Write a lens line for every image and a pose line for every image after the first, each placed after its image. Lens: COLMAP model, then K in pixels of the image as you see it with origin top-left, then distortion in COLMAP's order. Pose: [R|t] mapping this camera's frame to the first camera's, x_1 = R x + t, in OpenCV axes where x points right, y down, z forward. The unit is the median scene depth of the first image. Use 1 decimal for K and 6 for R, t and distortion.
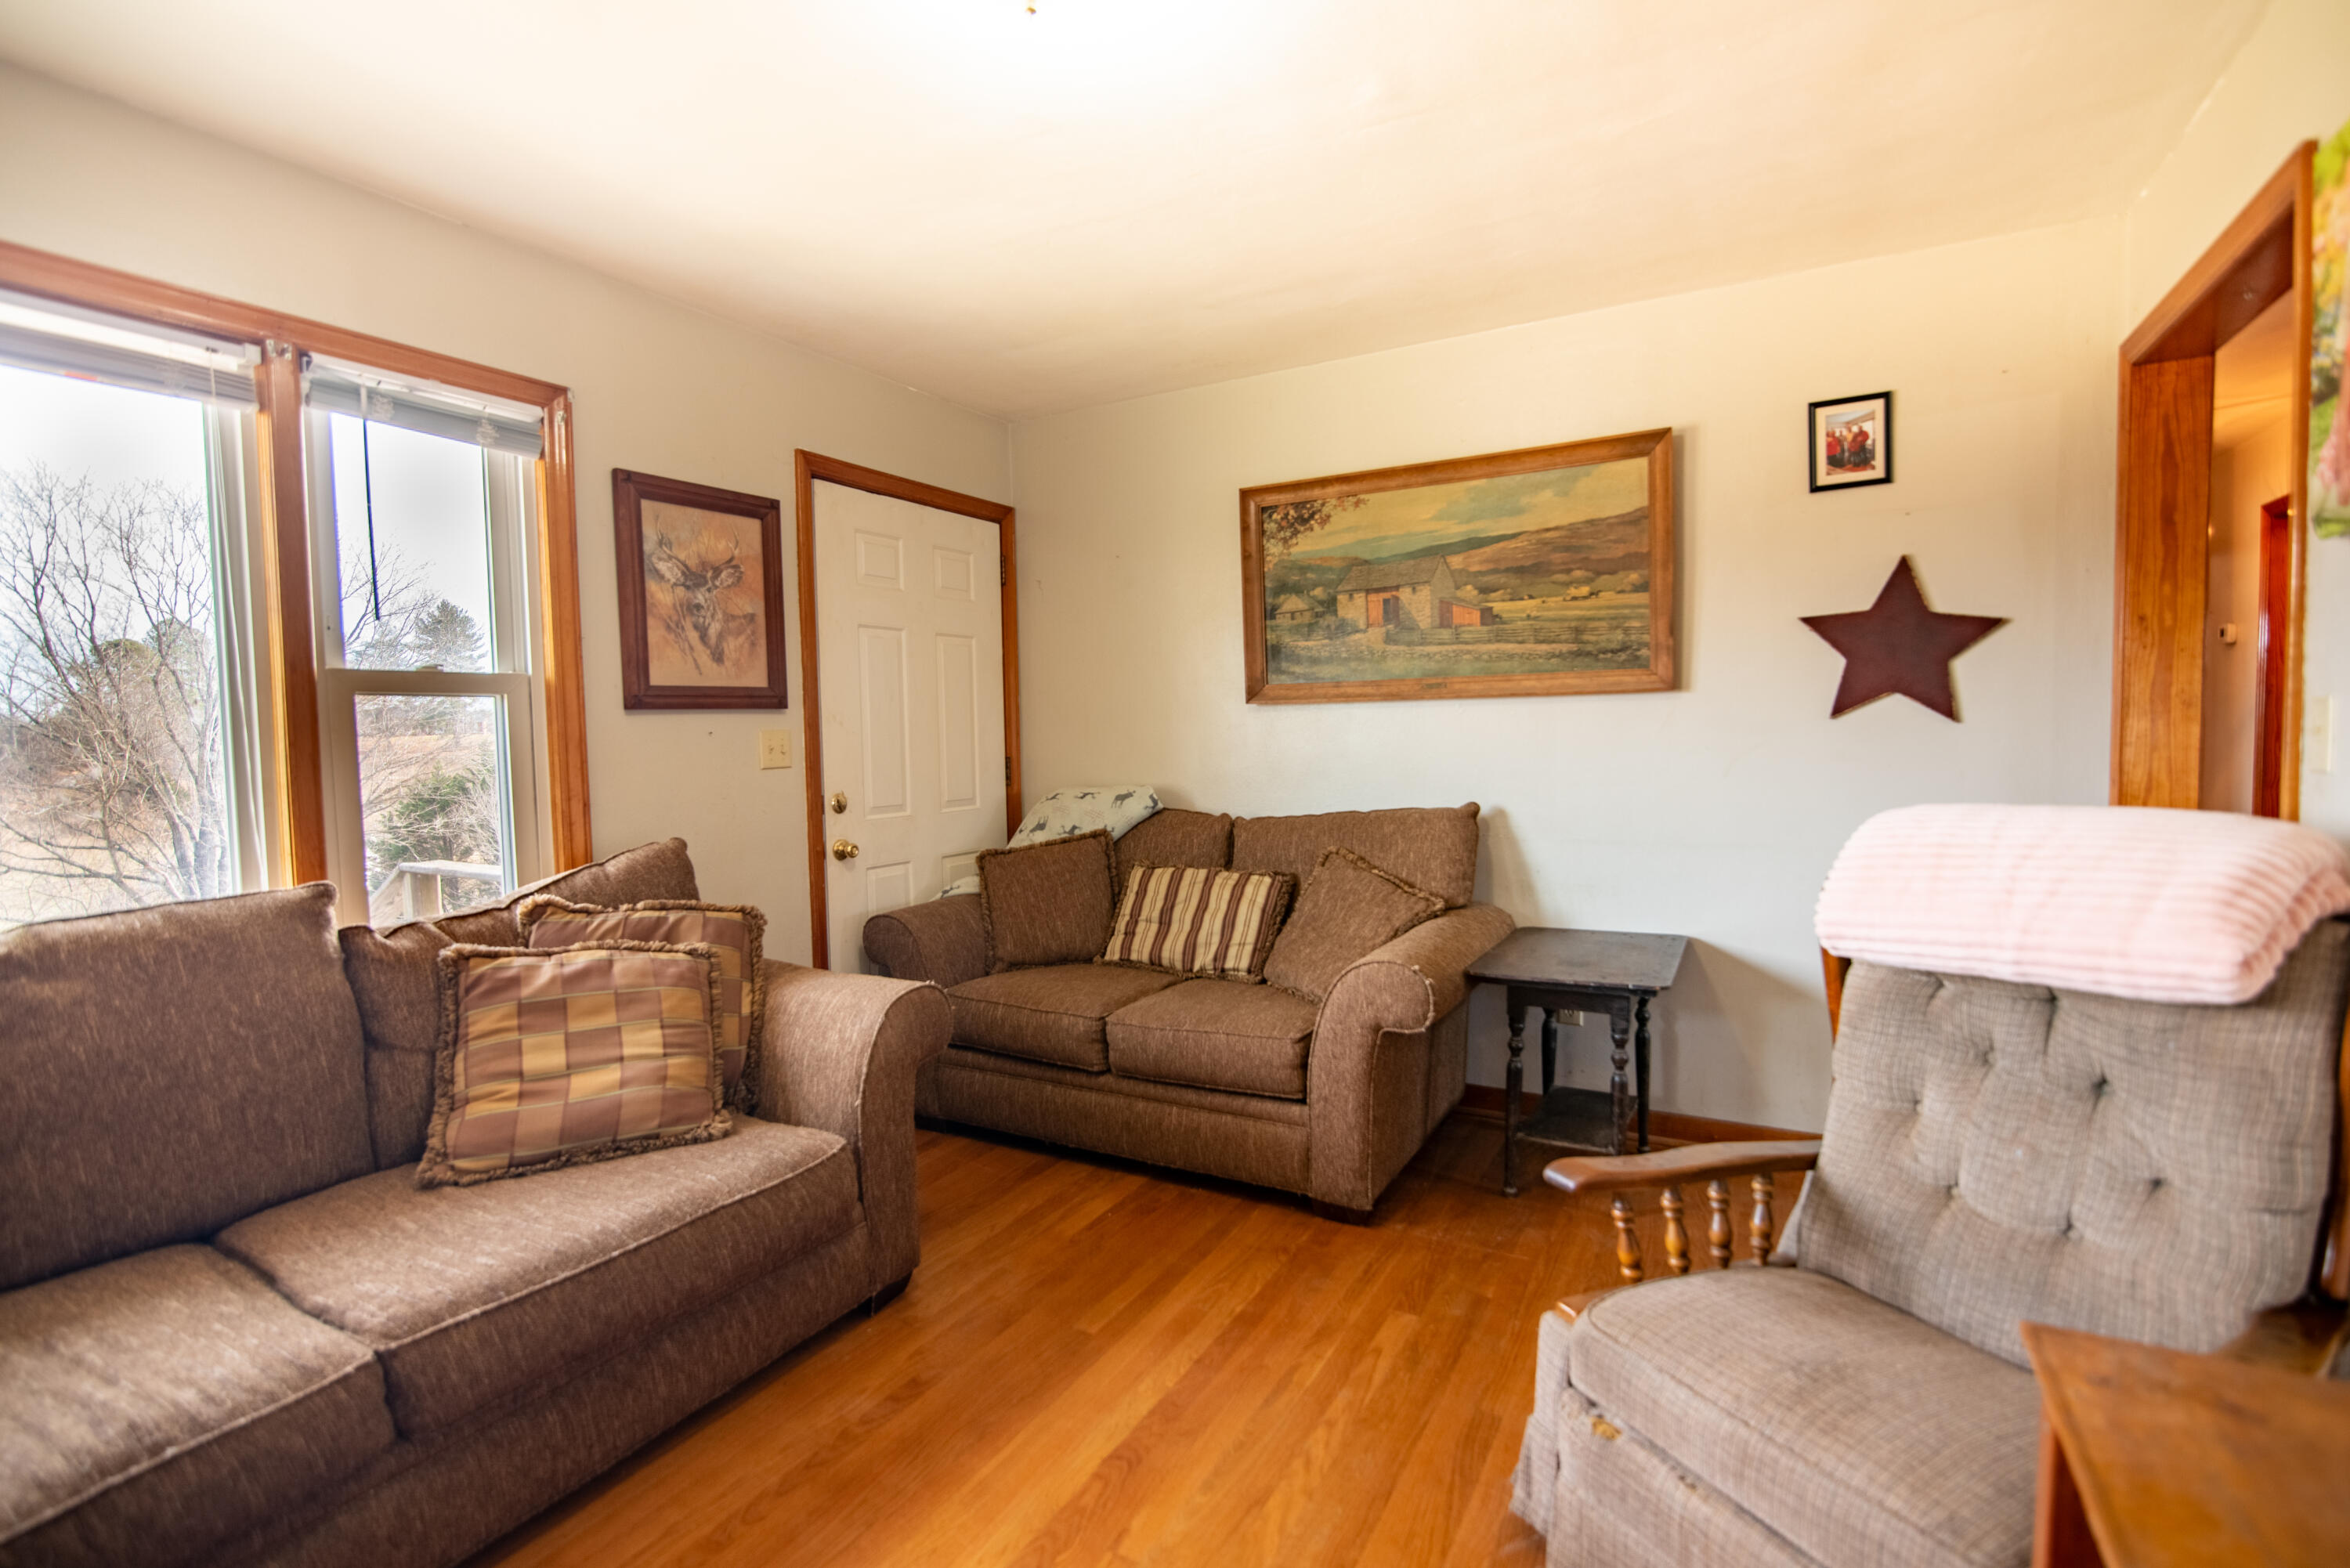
lens RADIAL K [[1097.2, 0, 1176.7], [0, 1097.2, 784.5], [0, 0, 1]] dist [-0.004032, -0.000166]
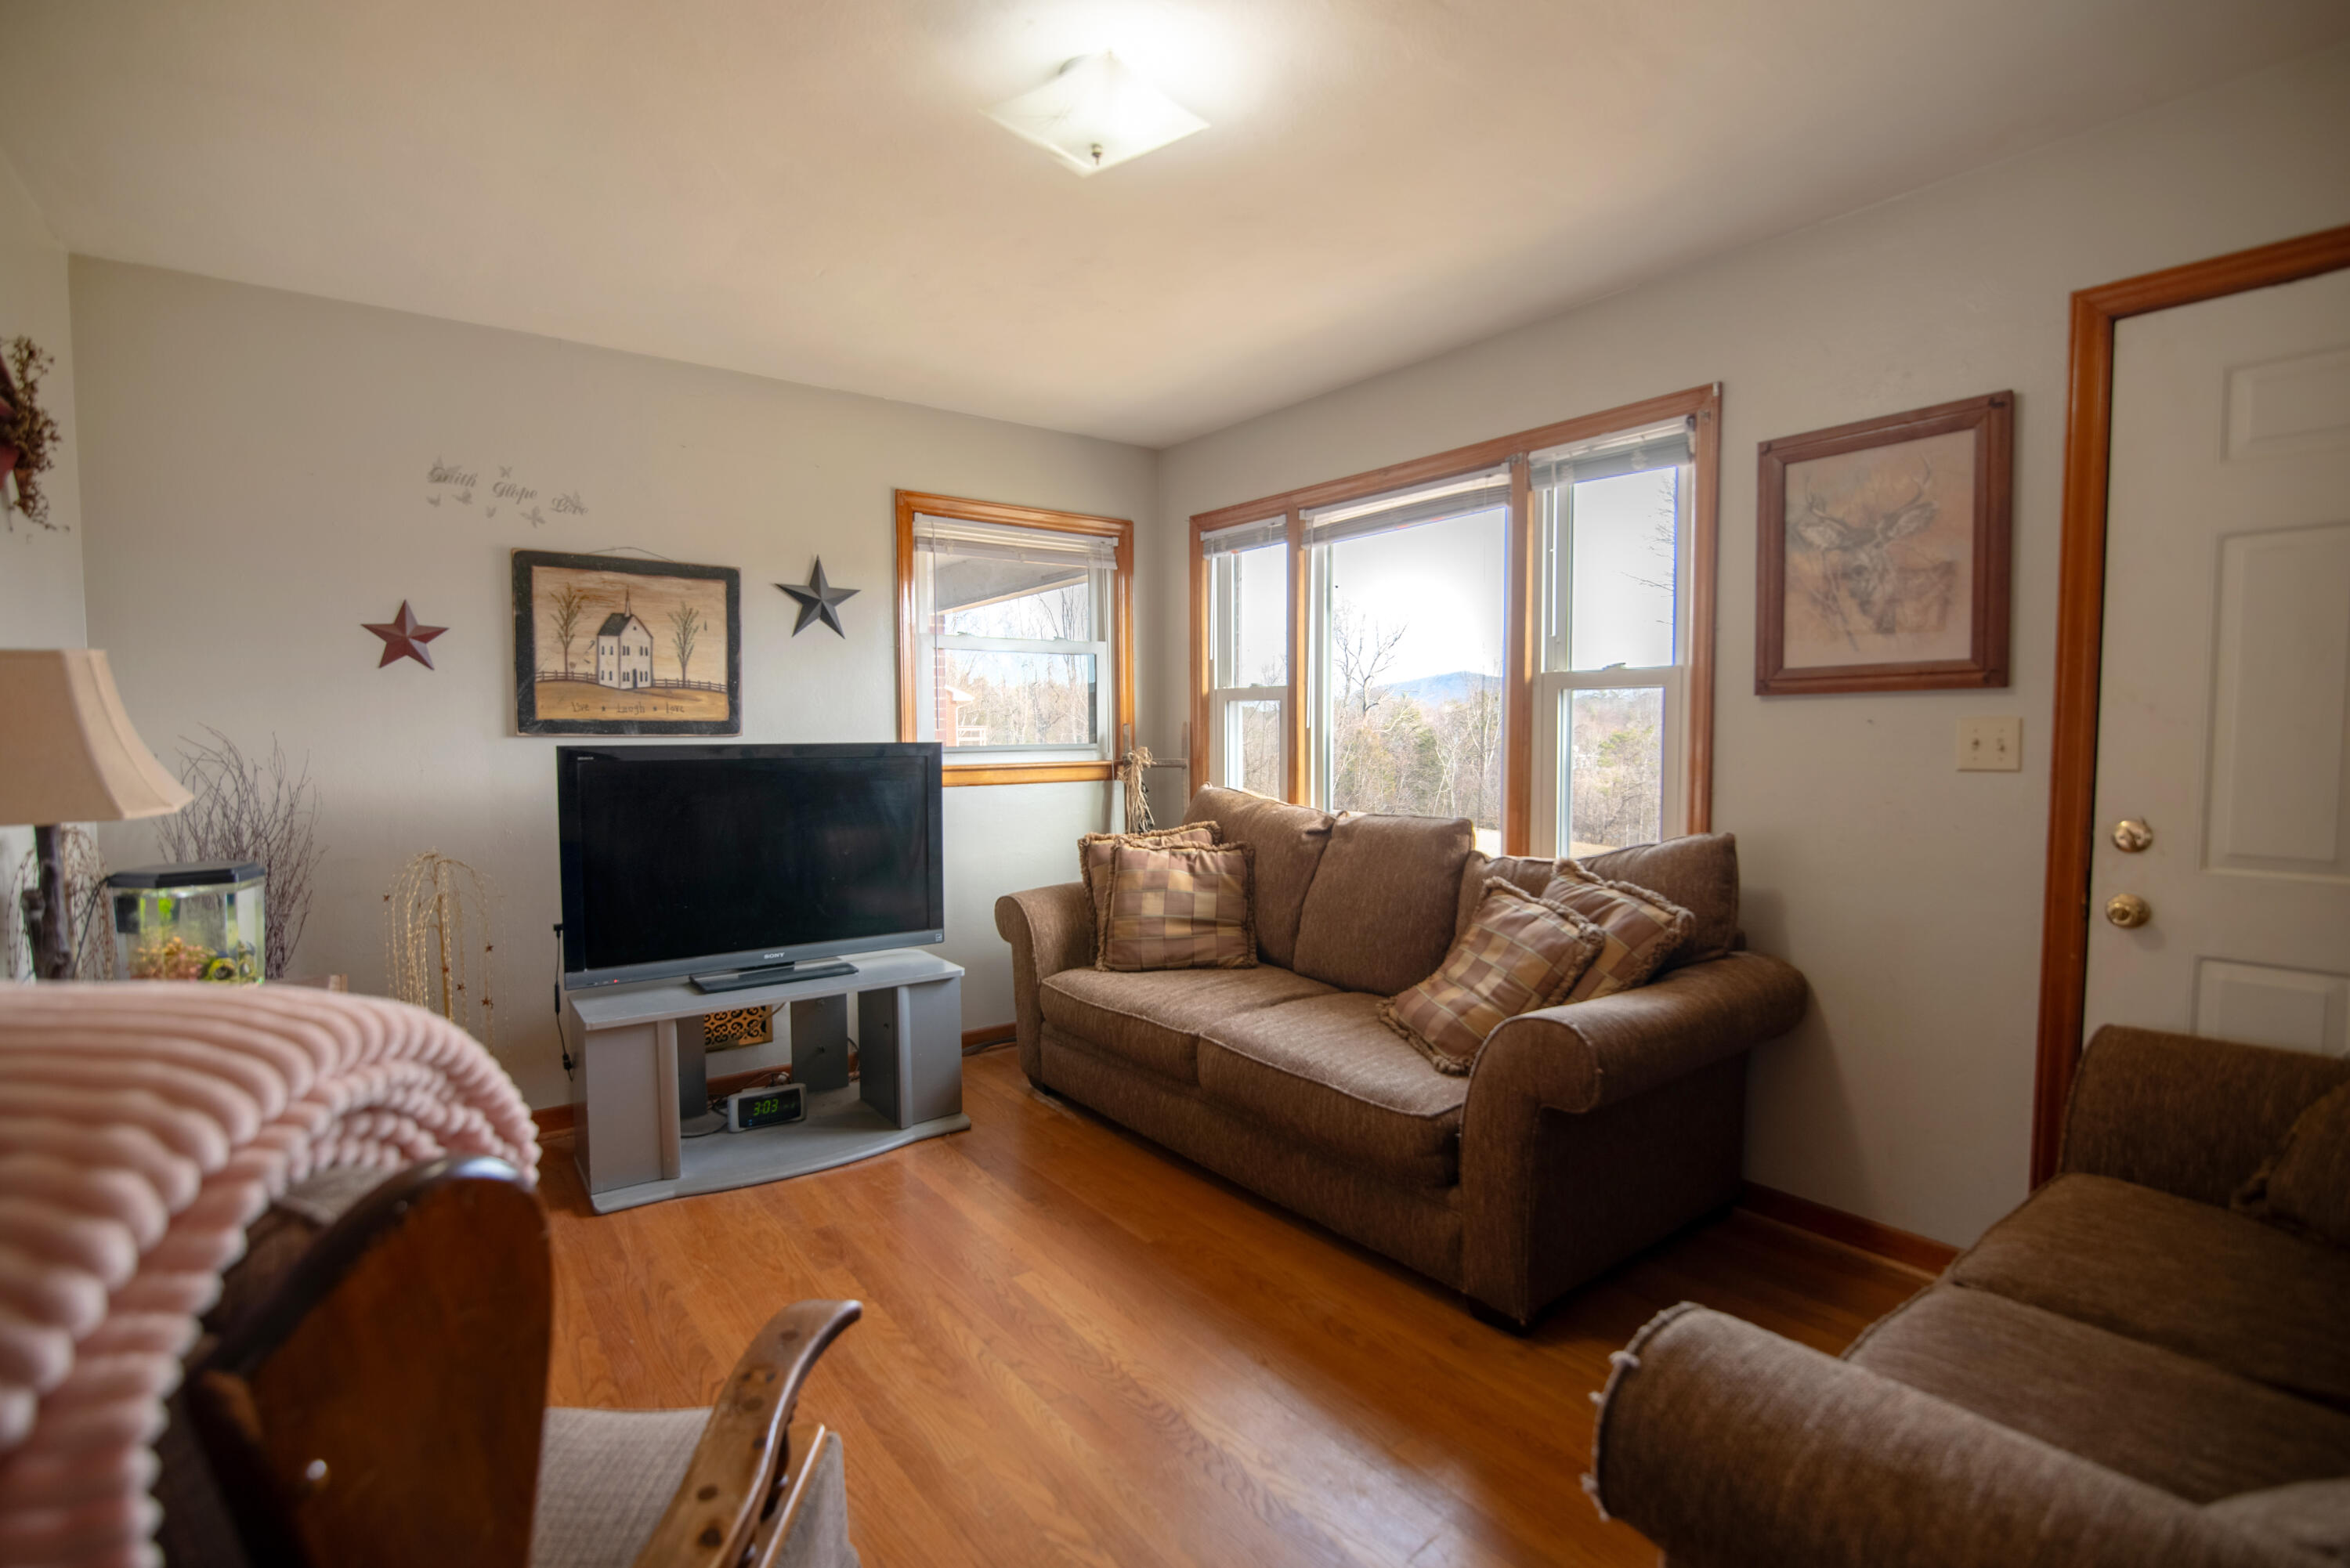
lens RADIAL K [[1097.2, 0, 1169.1], [0, 1097.2, 780.0], [0, 0, 1]] dist [-0.004032, -0.000166]
pose [[-0.401158, 0.064533, -0.913733, 0.557858], [-0.036867, 0.995570, 0.086498, -0.056855], [0.915267, 0.068386, -0.397001, 0.883841]]
